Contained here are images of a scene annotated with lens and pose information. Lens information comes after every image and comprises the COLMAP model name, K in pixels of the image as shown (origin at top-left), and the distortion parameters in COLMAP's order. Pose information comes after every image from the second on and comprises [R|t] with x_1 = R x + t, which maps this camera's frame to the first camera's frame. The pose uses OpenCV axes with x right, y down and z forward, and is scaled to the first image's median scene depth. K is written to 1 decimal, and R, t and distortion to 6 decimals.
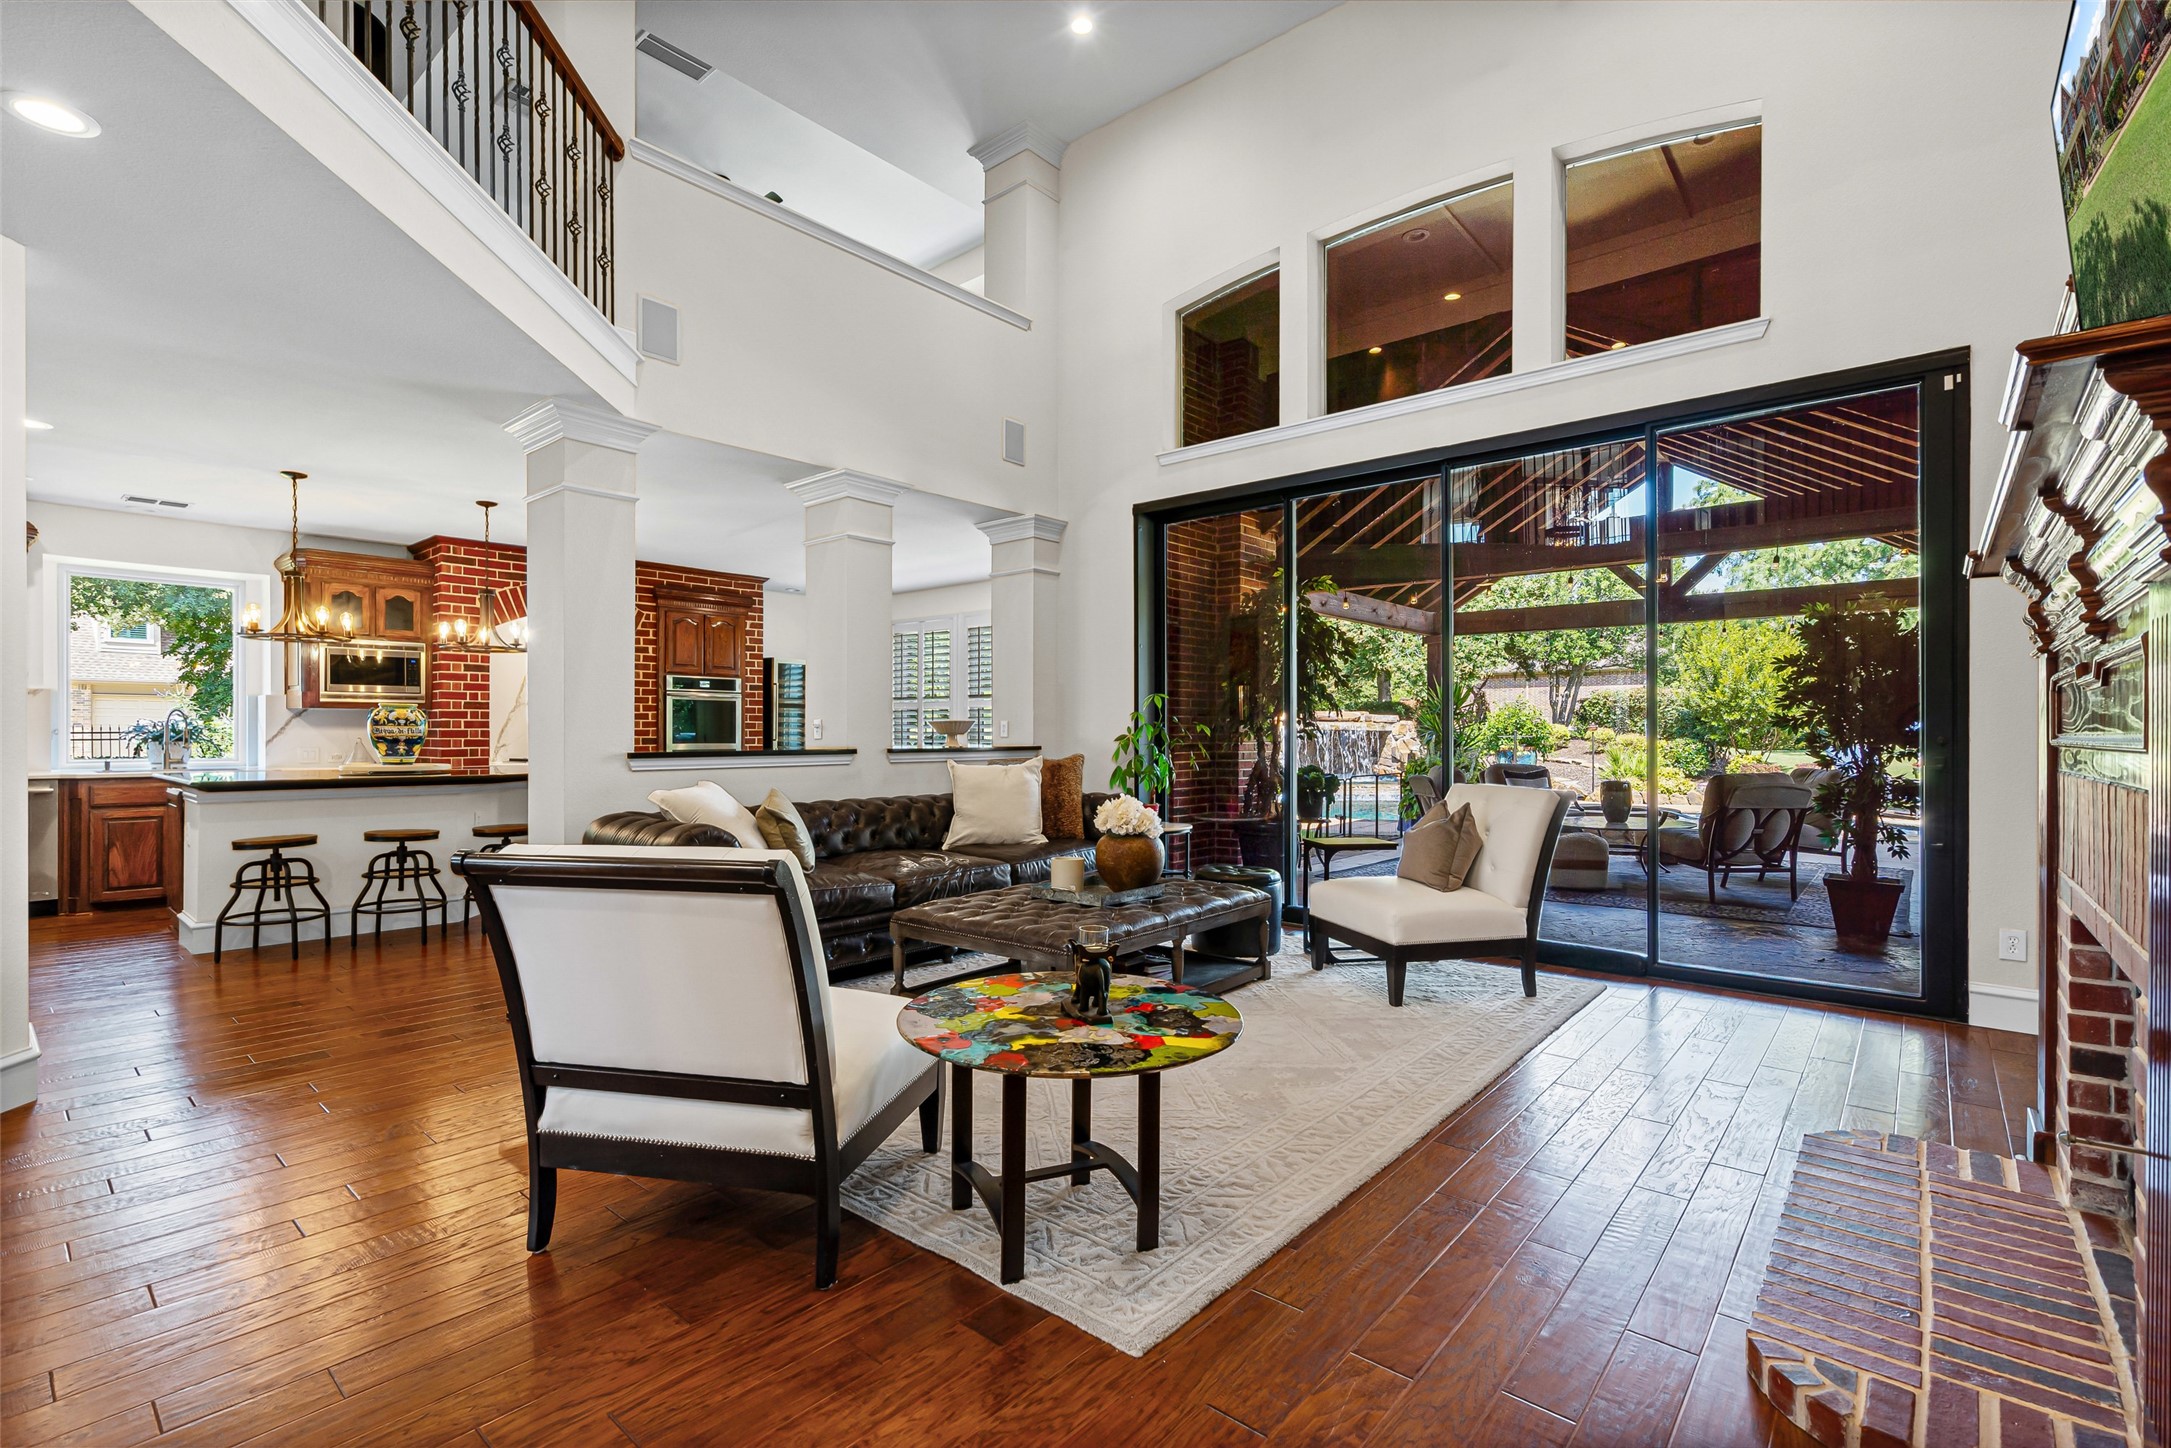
lens RADIAL K [[964.2, 0, 1072.3], [0, 964.2, 730.5], [0, 0, 1]] dist [-0.002692, -0.000285]
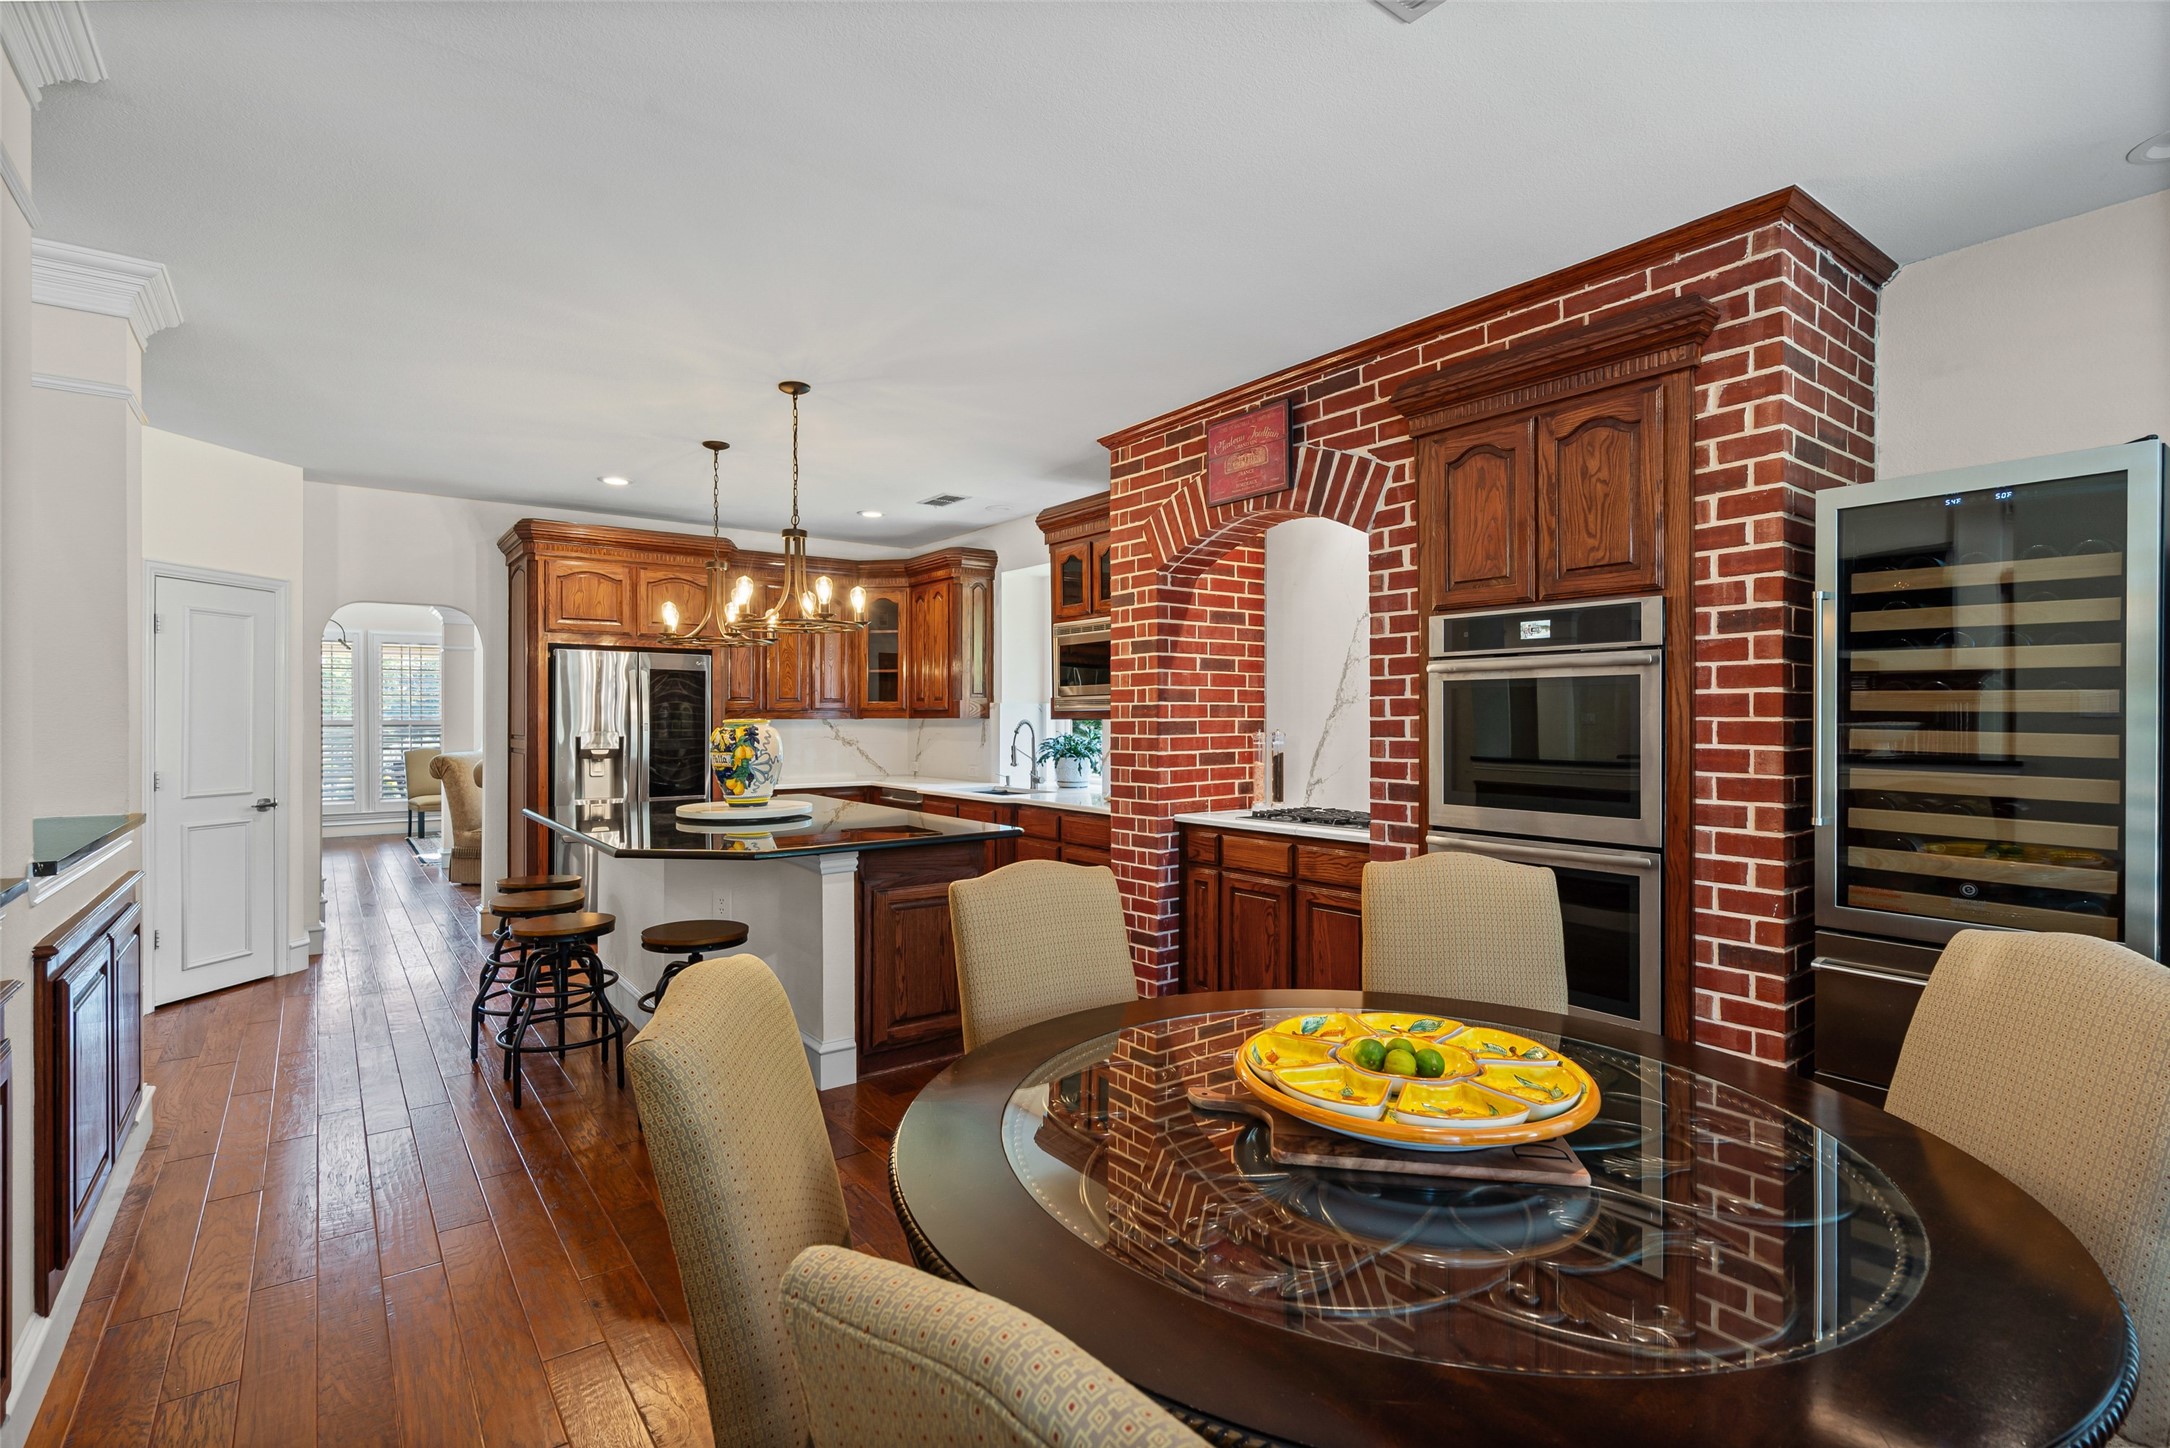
lens RADIAL K [[1019.7, 0, 1092.4], [0, 1019.7, 703.4], [0, 0, 1]] dist [0.002254, 0.000955]
pose [[-0.207886, -0.013442, -0.978061, -0.015571], [0.003422, 0.999889, -0.014470, -0.024777], [0.978147, -0.006355, -0.207817, 1.242307]]
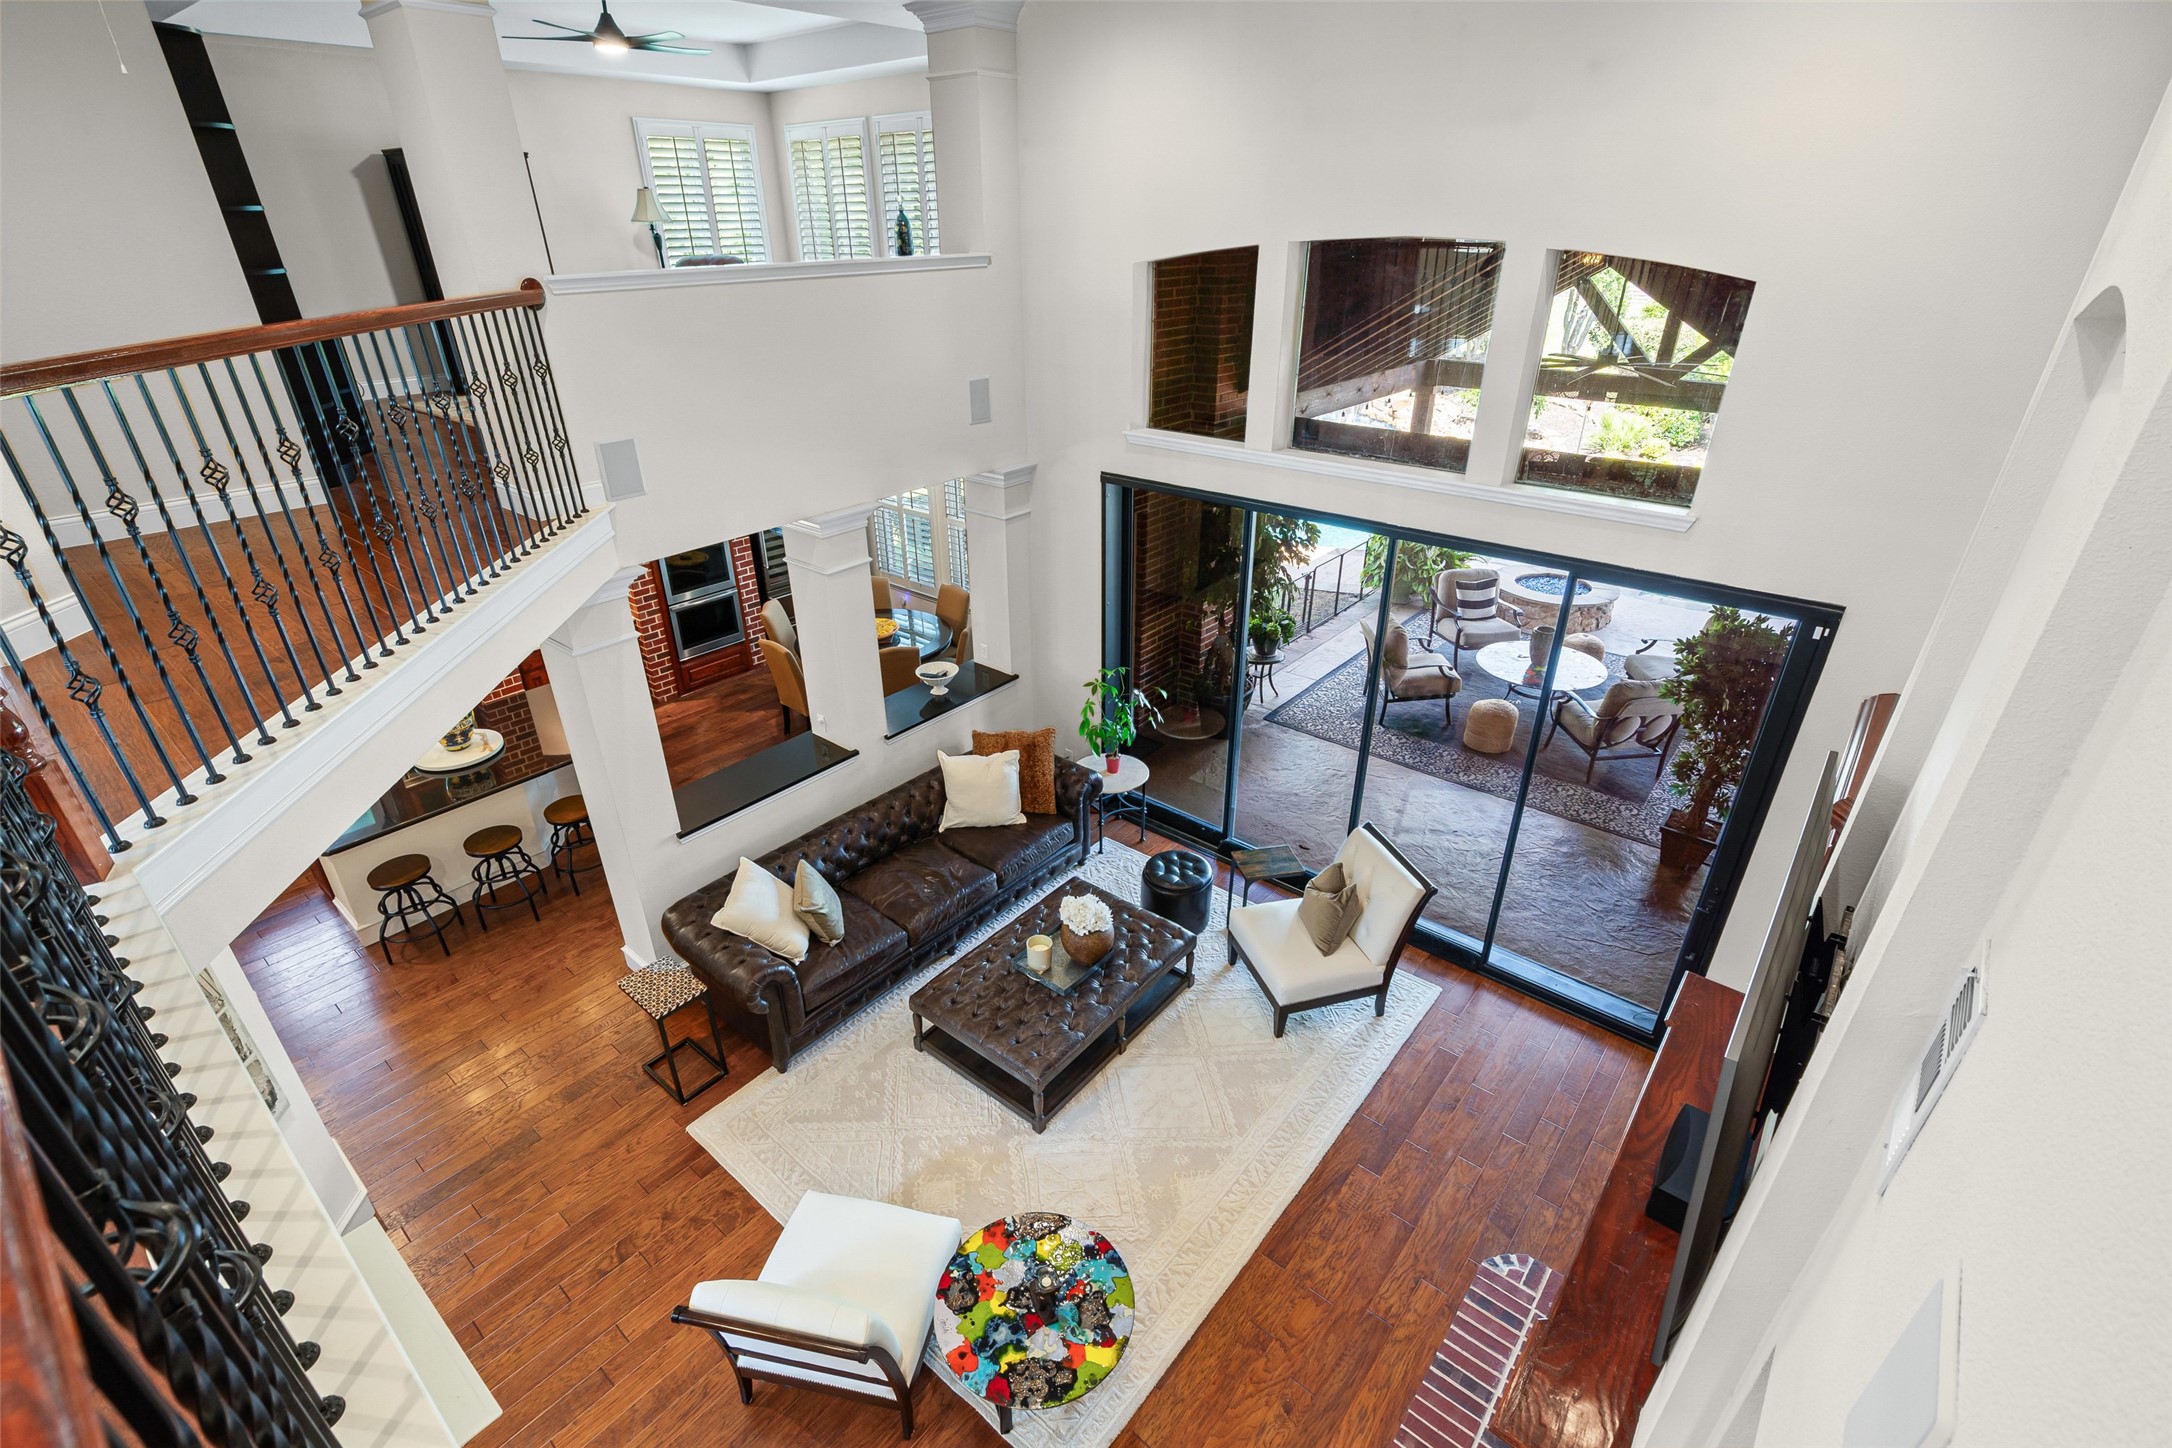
lens RADIAL K [[969.6, 0, 1078.4], [0, 969.6, 715.5], [0, 0, 1]] dist [0.001604, 0.000353]
pose [[0.999821, -0.014331, 0.012329, 0.022507], [0.007185, 0.891298, 0.453361, -0.455865], [-0.017485, -0.453192, 0.891242, -0.020018]]
